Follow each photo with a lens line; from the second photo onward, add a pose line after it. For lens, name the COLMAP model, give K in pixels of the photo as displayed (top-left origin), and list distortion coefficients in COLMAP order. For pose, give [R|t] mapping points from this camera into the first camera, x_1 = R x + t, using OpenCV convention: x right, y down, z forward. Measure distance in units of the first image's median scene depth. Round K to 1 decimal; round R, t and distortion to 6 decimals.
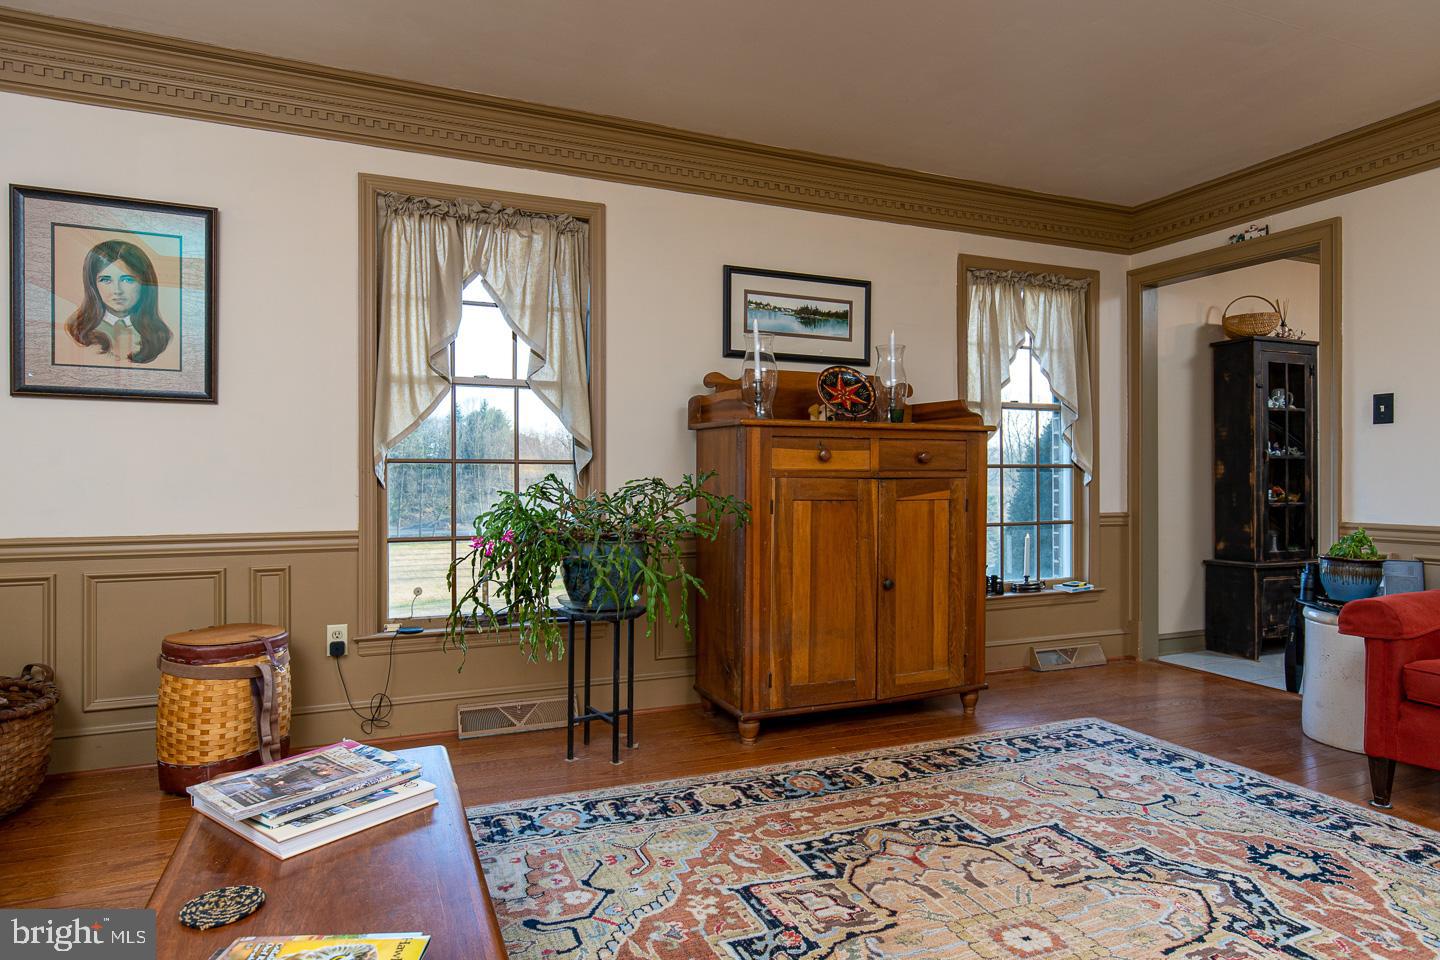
lens RADIAL K [[858.6, 0, 722.6], [0, 858.6, 477.9], [0, 0, 1]] dist [0.001210, 0.001270]
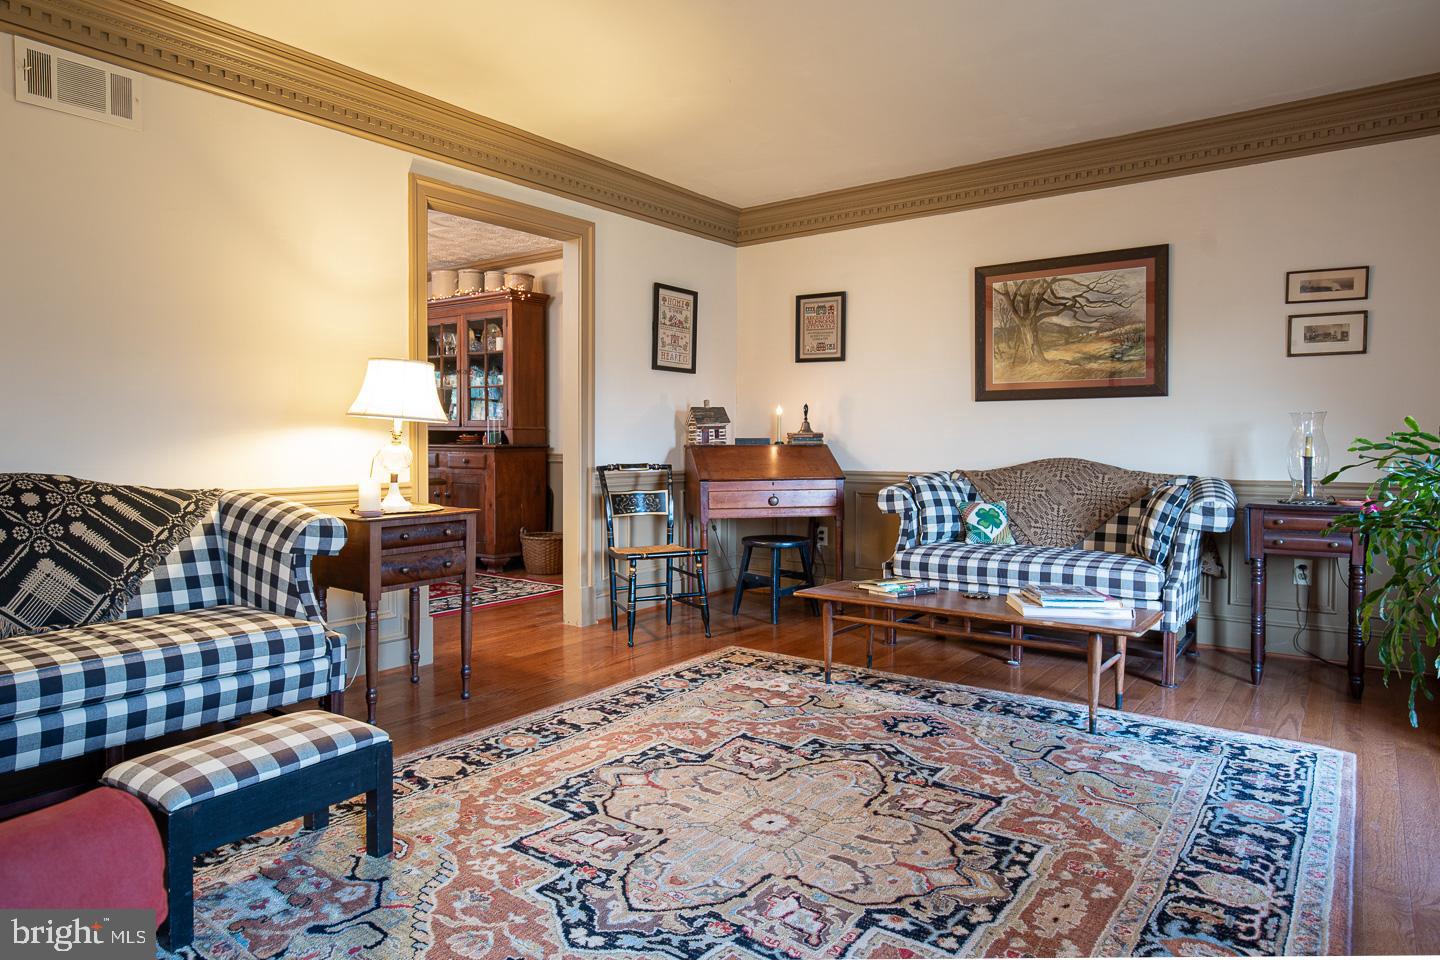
lens RADIAL K [[858.6, 0, 721.2], [0, 858.6, 472.0], [0, 0, 1]] dist [0.001210, 0.001270]
pose [[-0.864206, 0.018067, -0.502814, 0.844063], [0.000651, 0.999394, 0.034792, 0.004872], [0.503139, 0.029740, -0.863694, 1.666117]]
